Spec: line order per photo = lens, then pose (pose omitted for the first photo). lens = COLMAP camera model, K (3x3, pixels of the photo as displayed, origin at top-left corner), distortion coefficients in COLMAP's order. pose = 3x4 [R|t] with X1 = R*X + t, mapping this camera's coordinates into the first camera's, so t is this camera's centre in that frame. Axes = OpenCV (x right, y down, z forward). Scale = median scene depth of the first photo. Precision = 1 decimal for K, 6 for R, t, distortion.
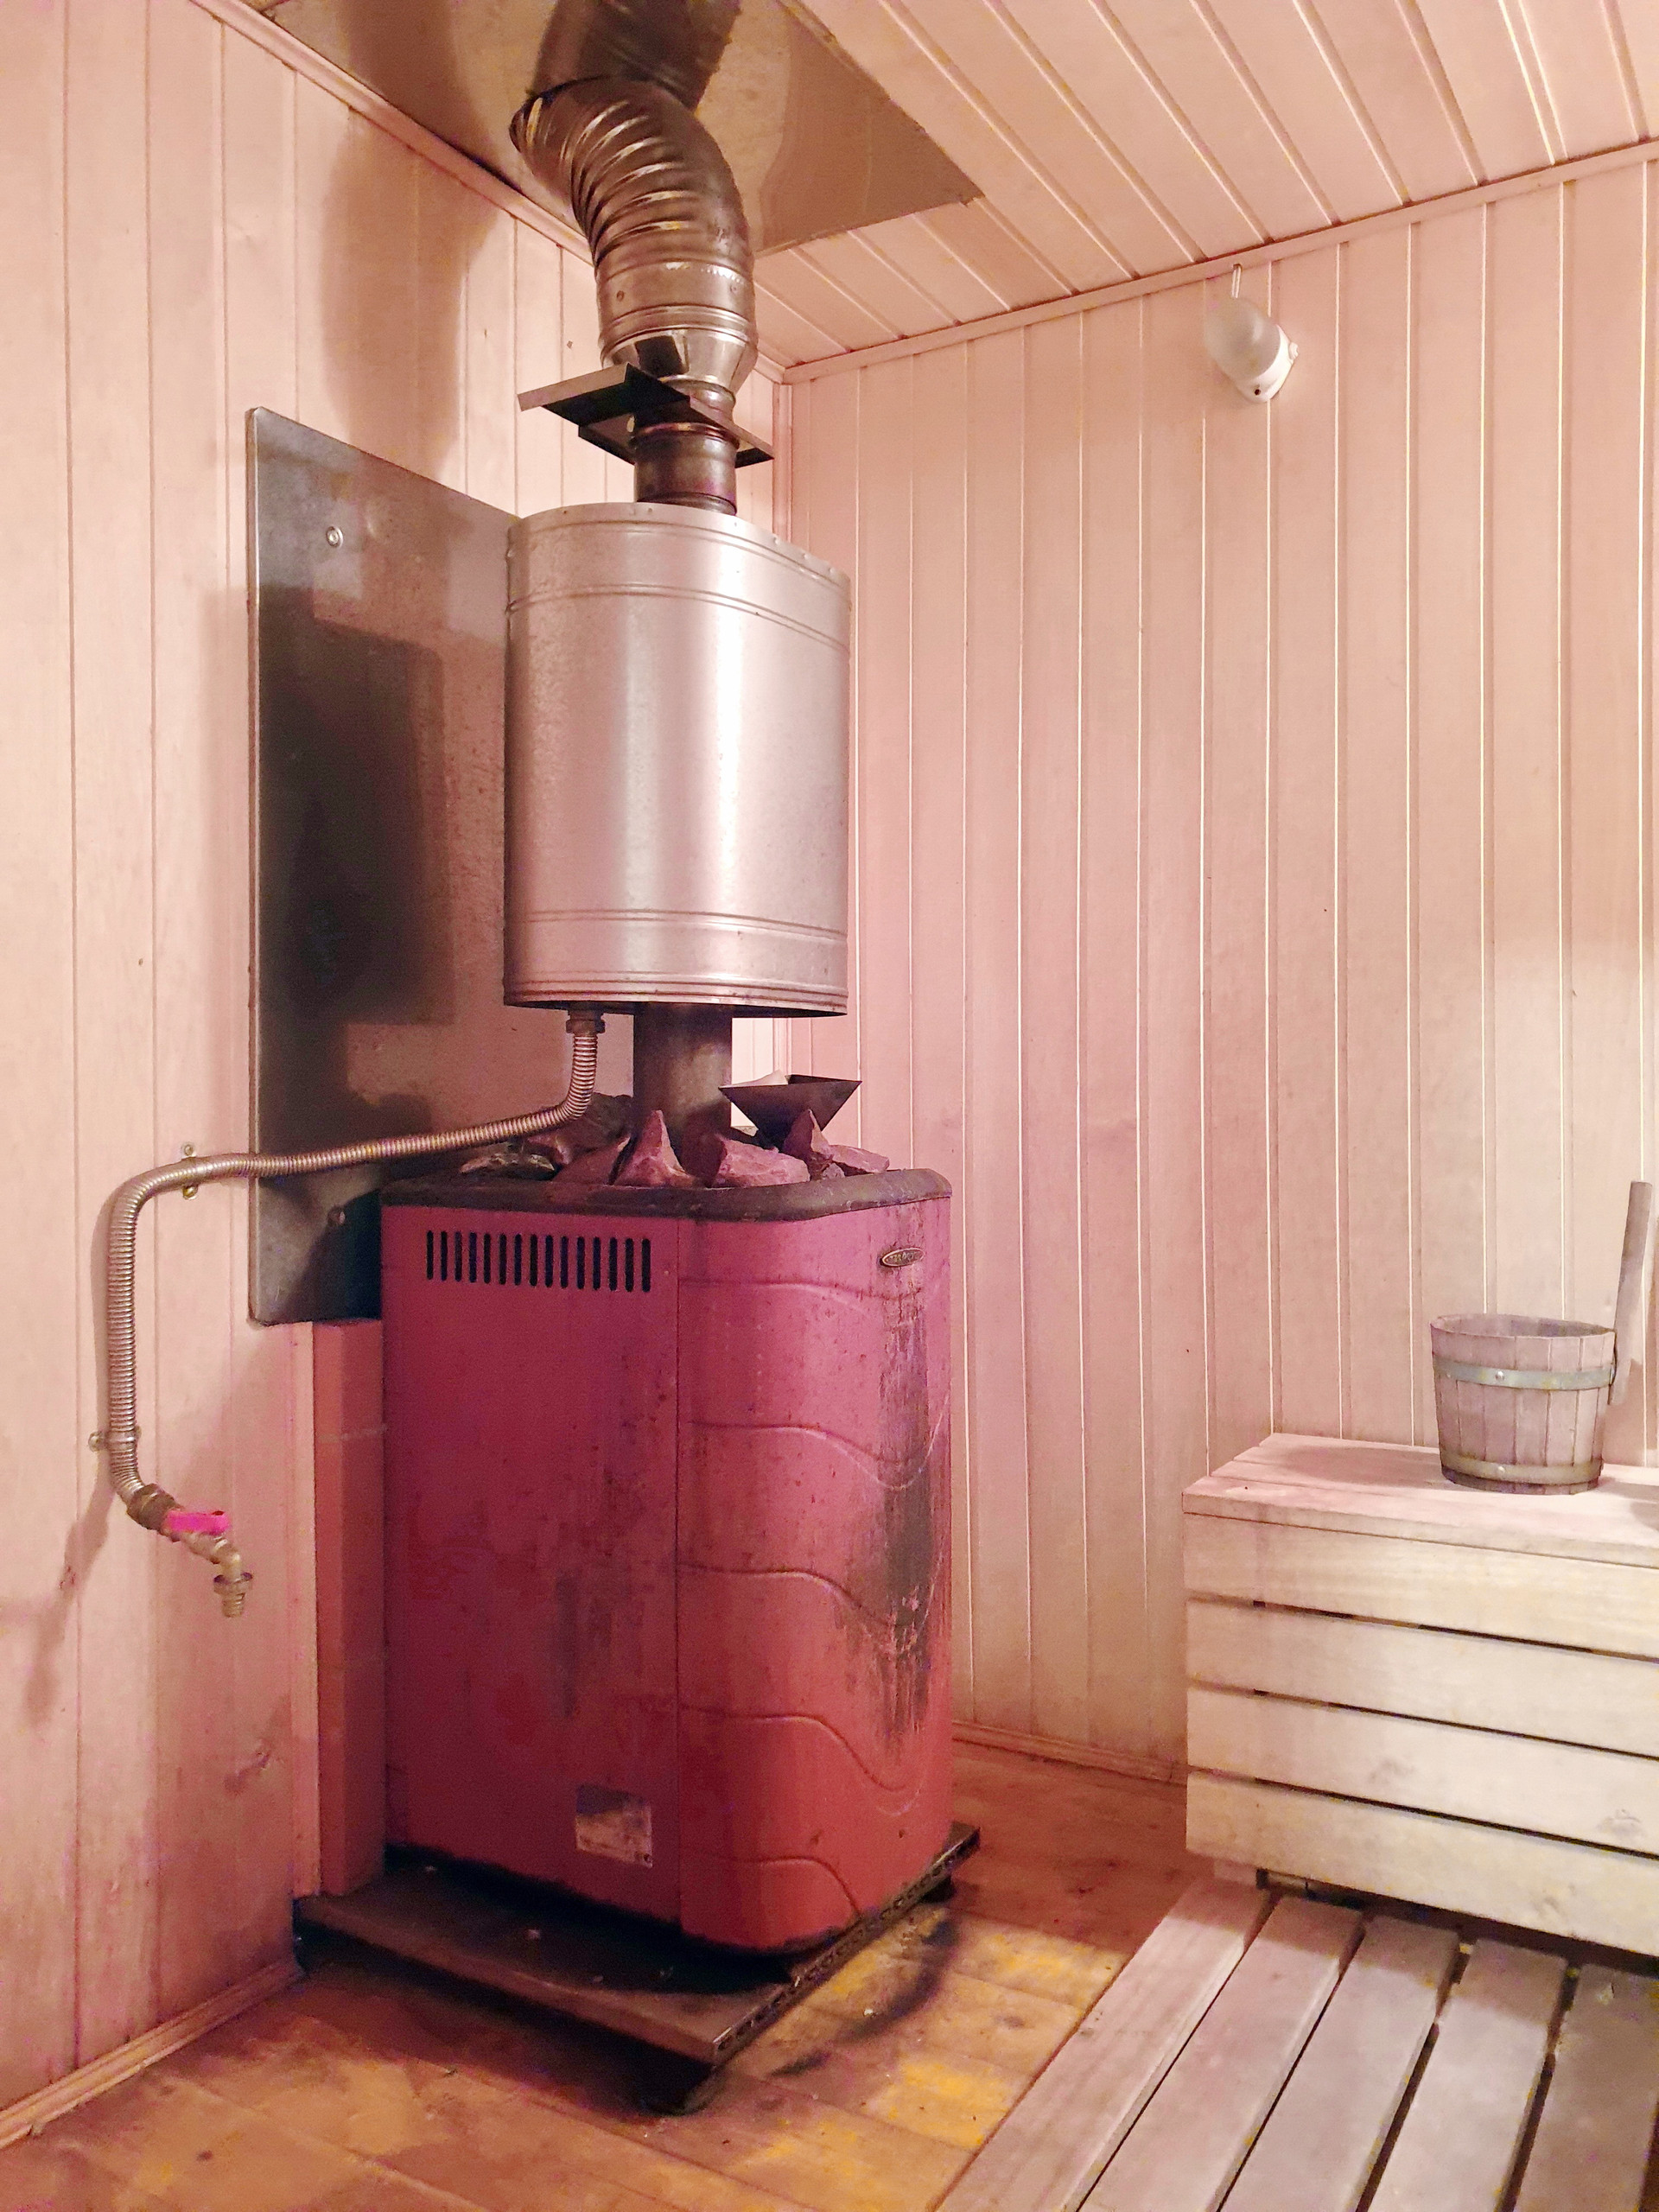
lens RADIAL K [[1665.2, 0, 864.4], [0, 1665.2, 1165.7], [0, 0, 1]] dist [-0.013565, -0.007766]
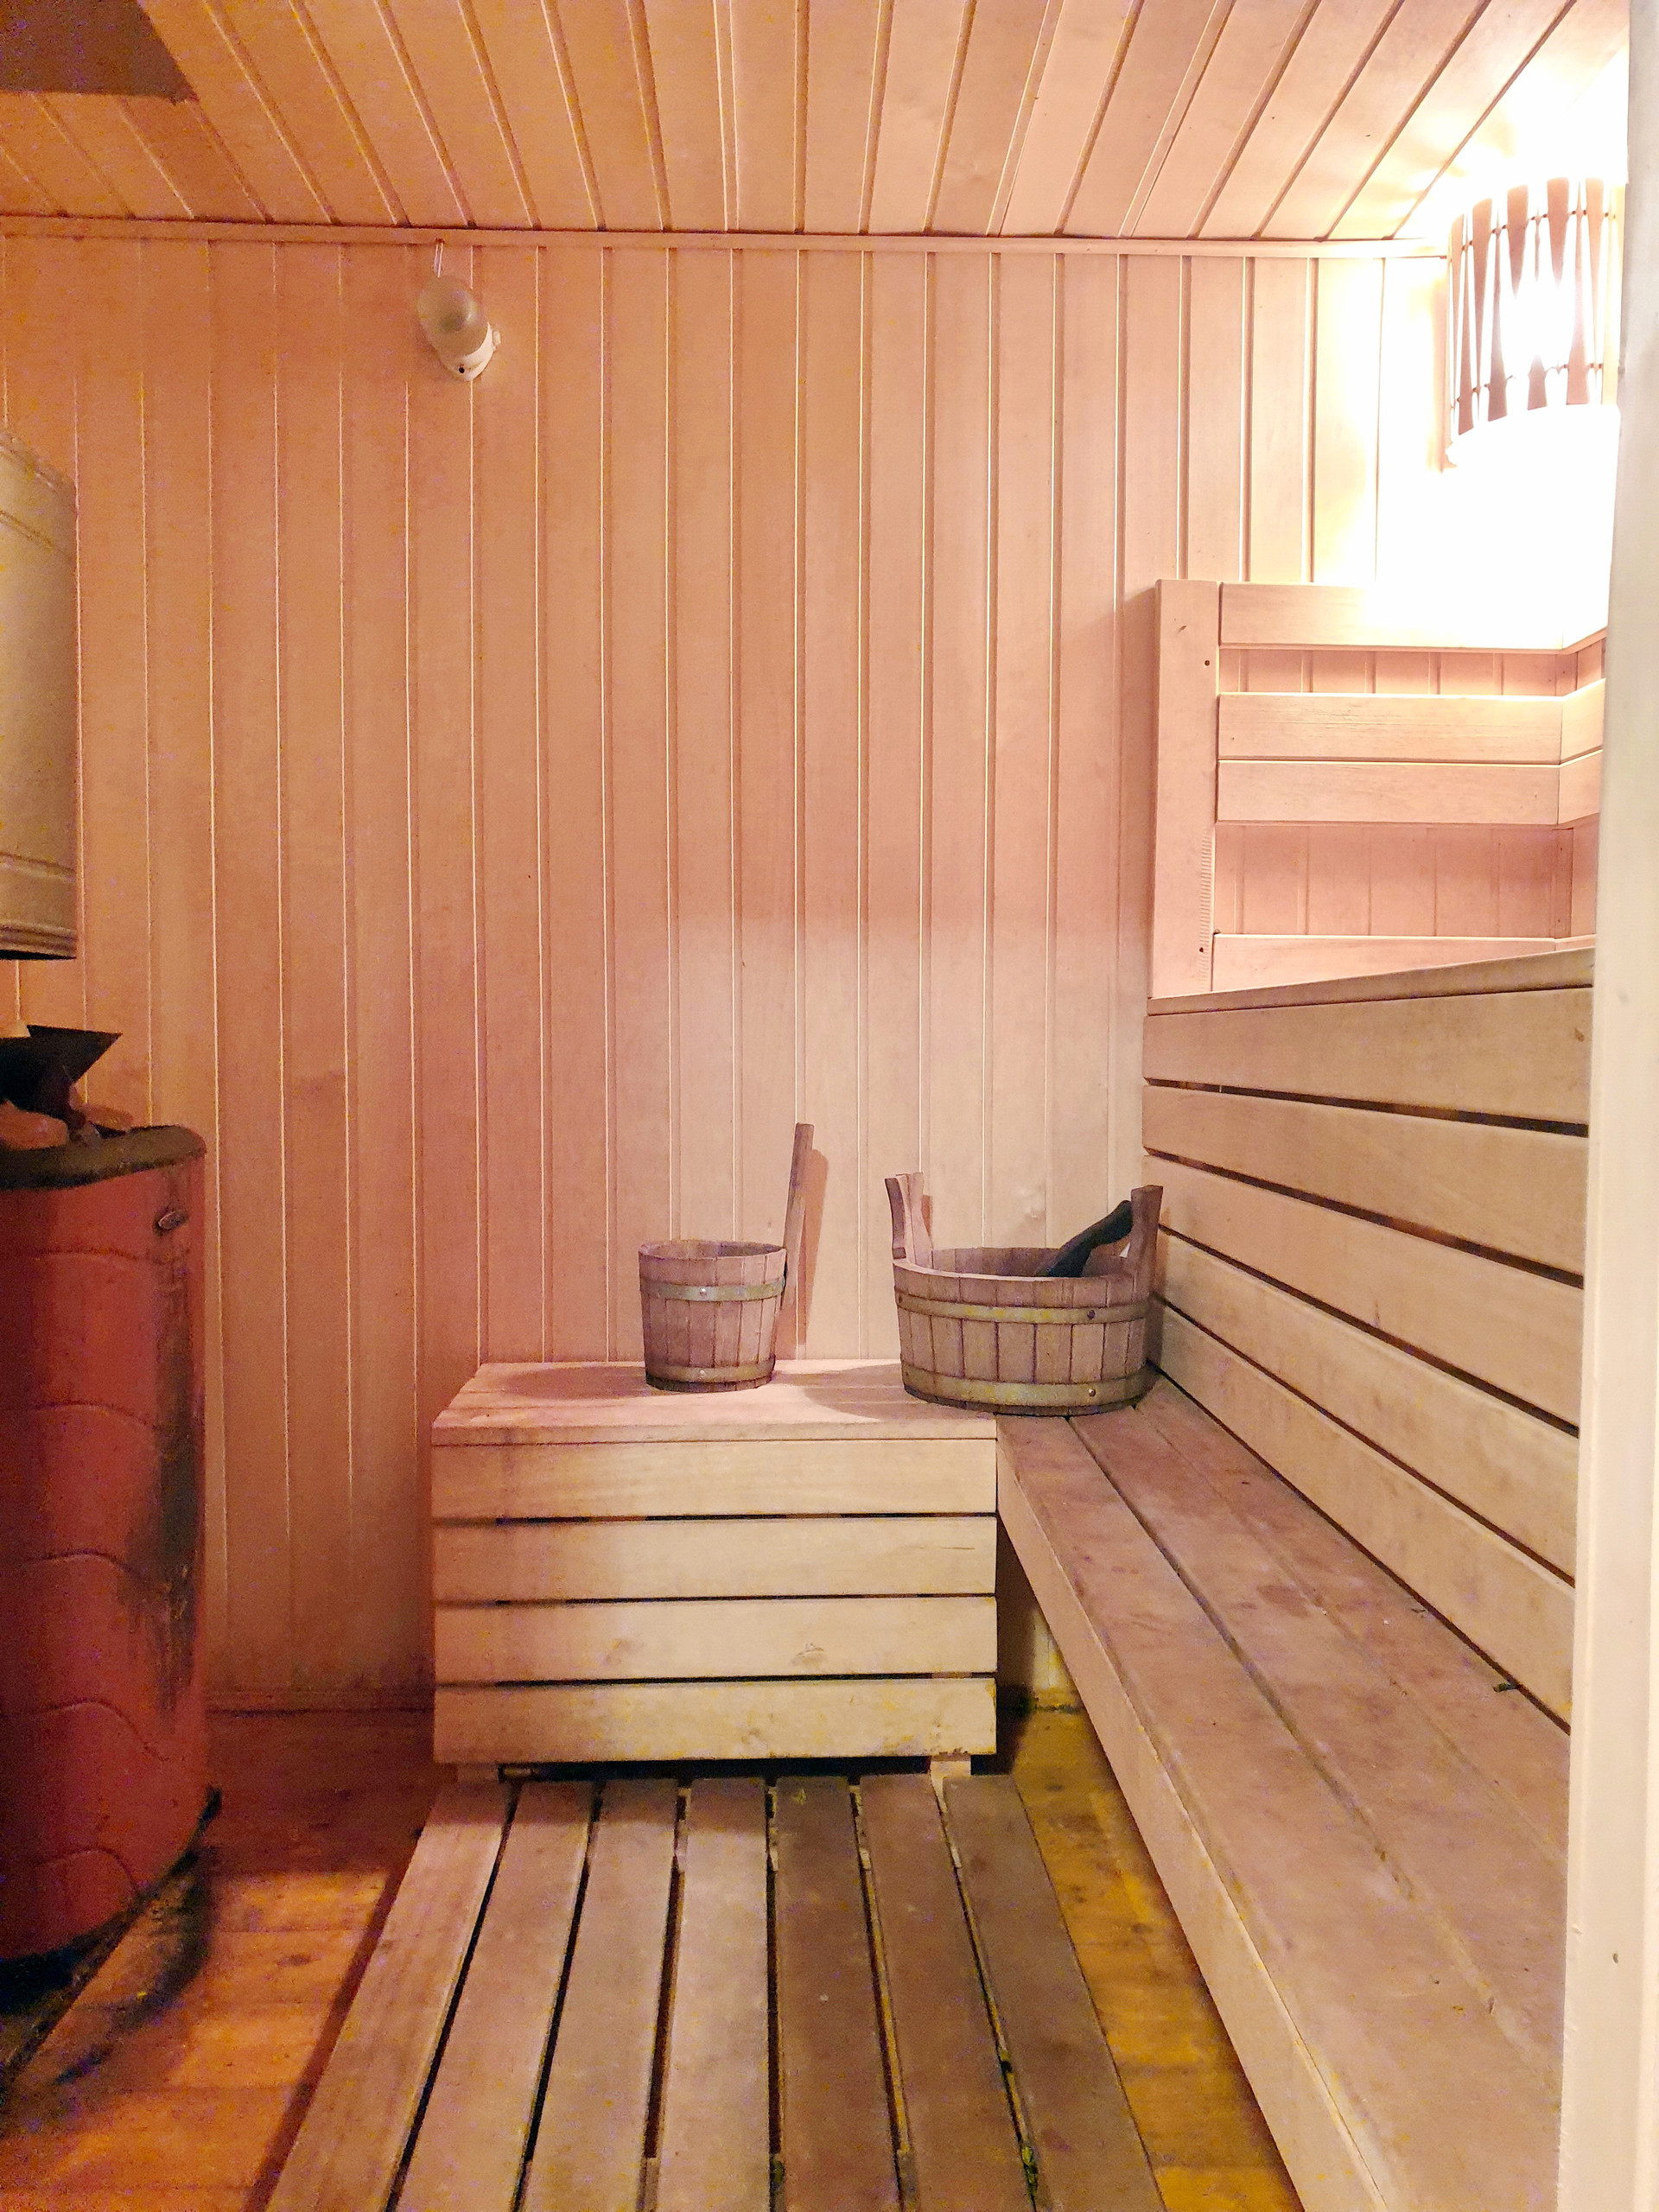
lens RADIAL K [[1665.2, 0, 864.4], [0, 1665.2, 1165.7], [0, 0, 1]] dist [-0.013565, -0.007766]
pose [[0.834876, -0.033092, 0.549442, -0.154411], [0.010432, 0.998963, 0.044314, -0.012558], [-0.550339, -0.031265, 0.834356, -0.024802]]
